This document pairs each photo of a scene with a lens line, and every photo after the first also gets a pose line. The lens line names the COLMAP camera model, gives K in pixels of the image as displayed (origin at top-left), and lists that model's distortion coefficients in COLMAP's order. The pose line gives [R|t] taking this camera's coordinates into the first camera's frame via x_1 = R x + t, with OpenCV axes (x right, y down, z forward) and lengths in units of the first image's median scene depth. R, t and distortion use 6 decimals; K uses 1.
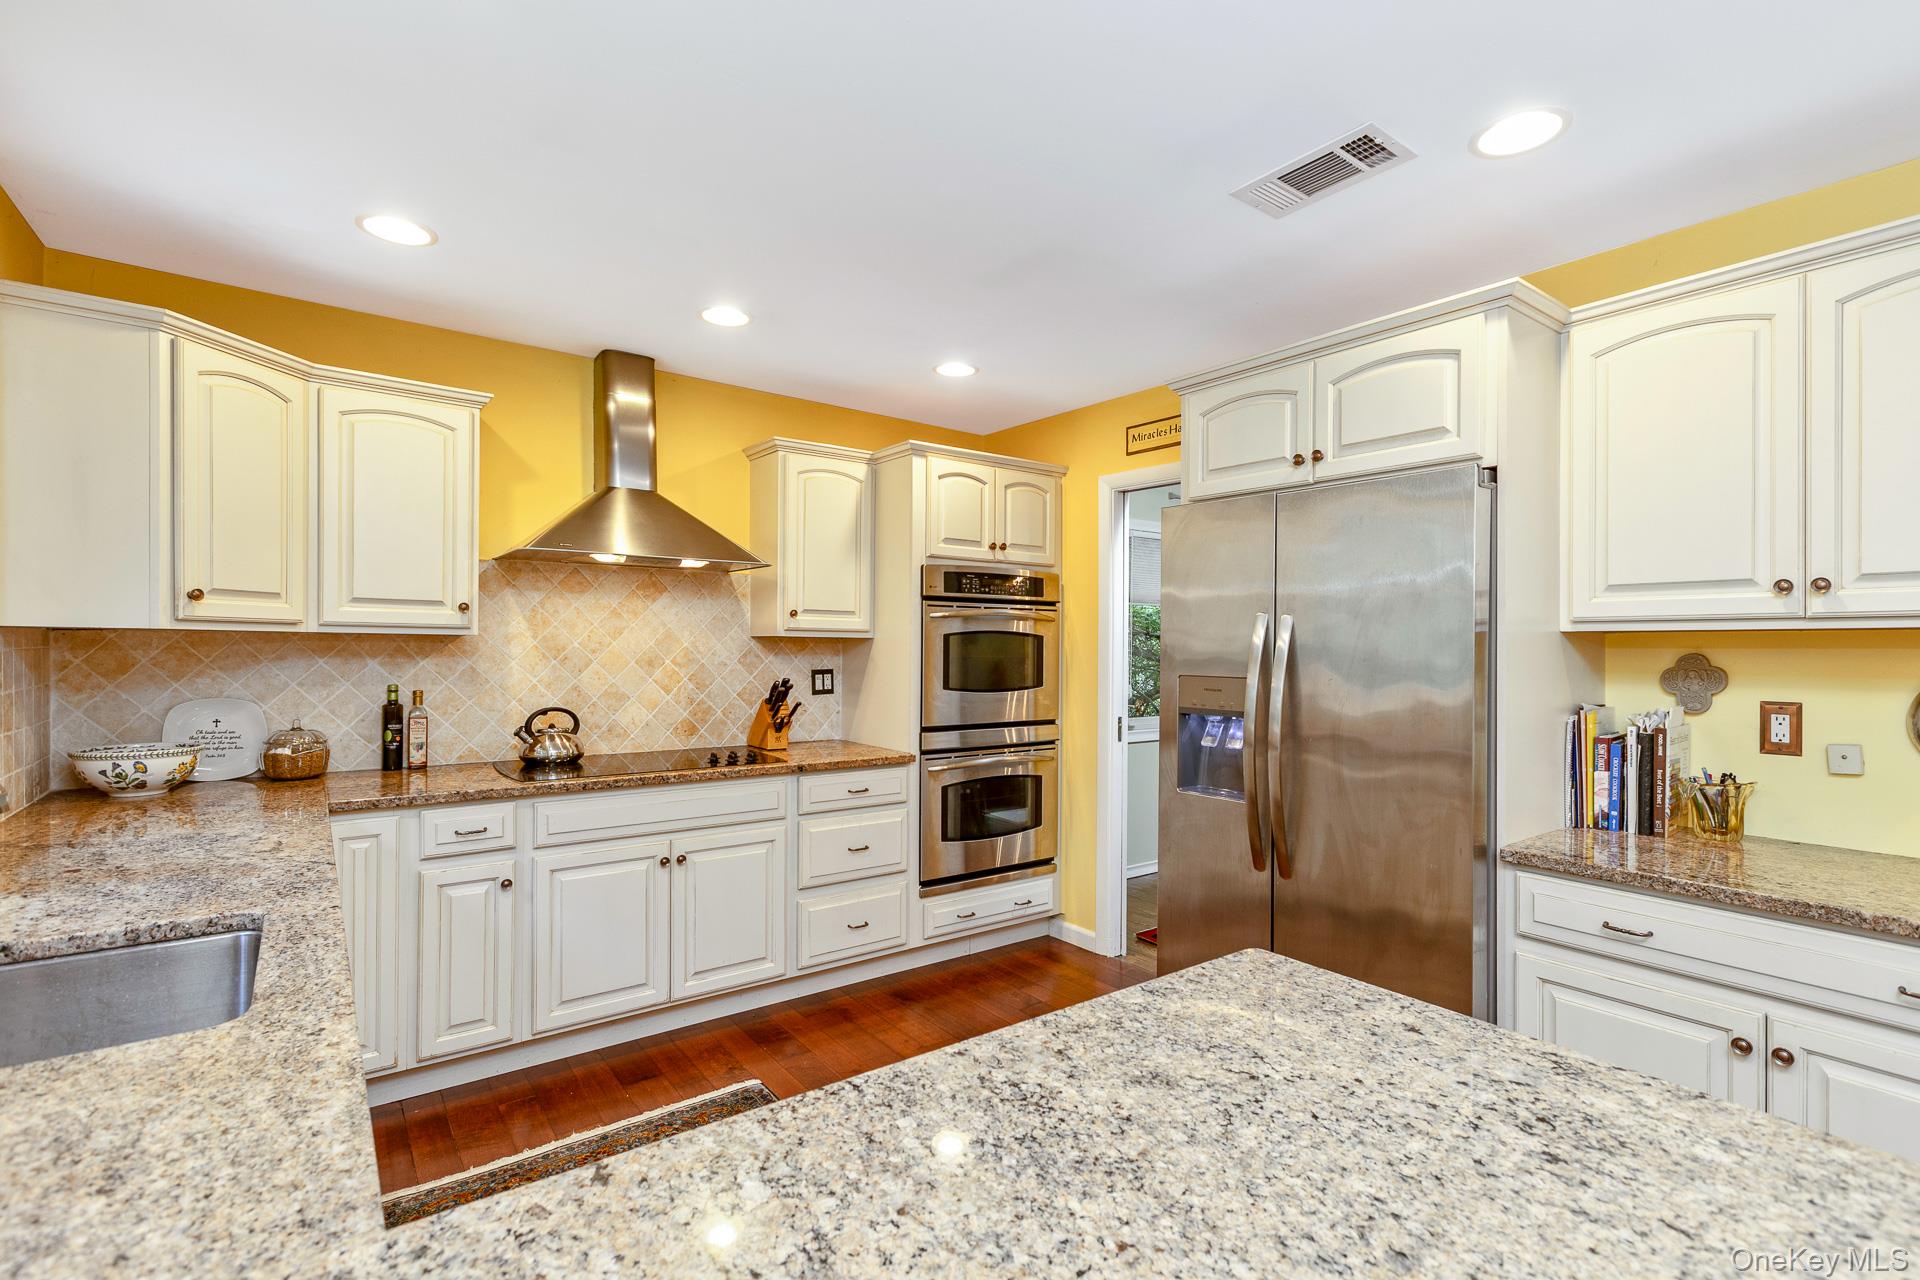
lens RADIAL K [[885.0, 0, 955.1], [0, 885.0, 644.7], [0, 0, 1]] dist [-0.001719, 0.000050]
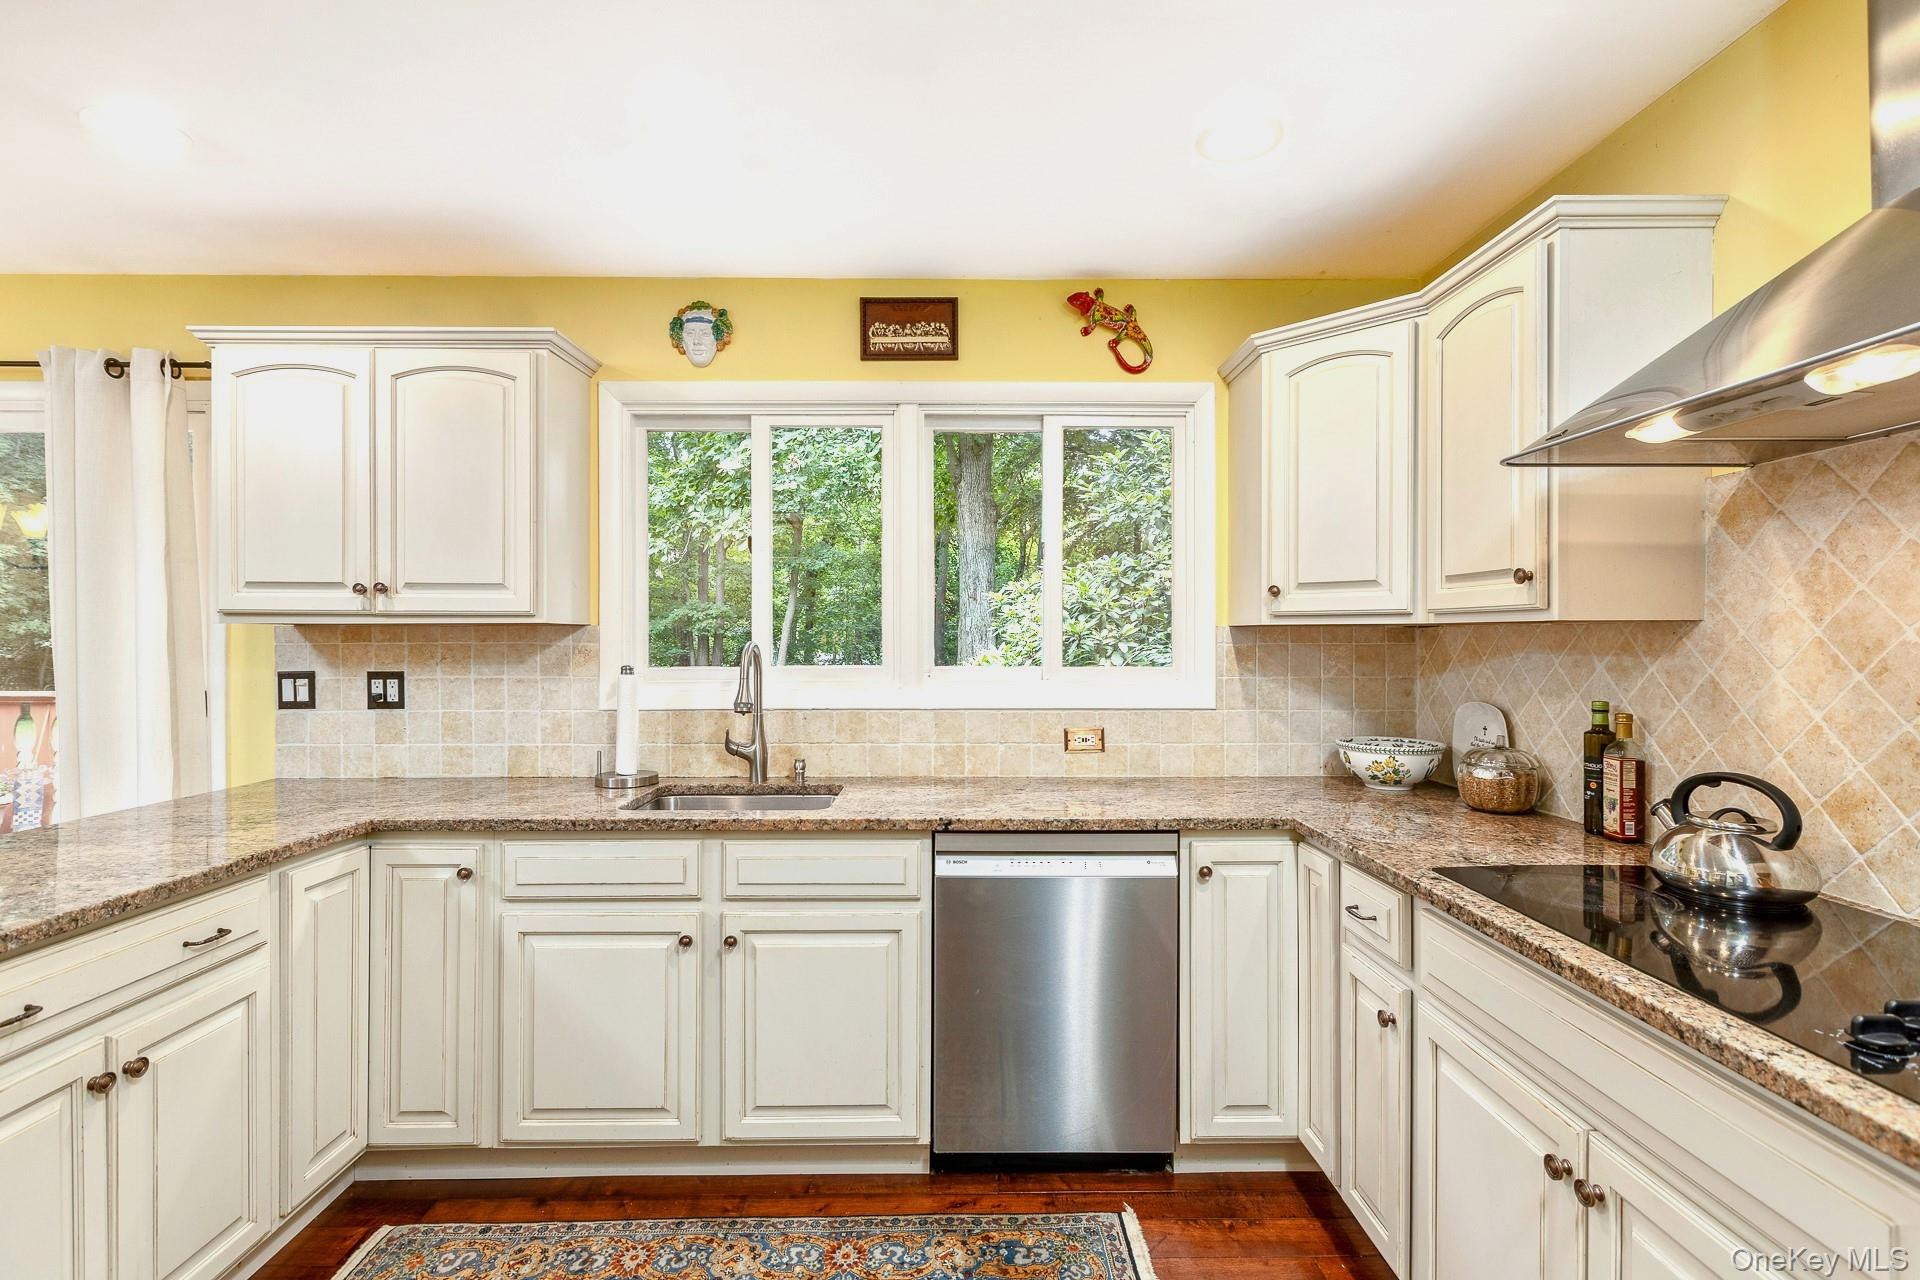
lens RADIAL K [[888.9, 0, 956.2], [0, 888.9, 641.4], [0, 0, 1]] dist [0.004293, 0.000362]
pose [[0.589299, -0.006609, 0.807888, 0.345482], [-0.002305, 0.999949, 0.009862, -0.003959], [-0.807912, -0.007674, 0.589253, -0.393329]]
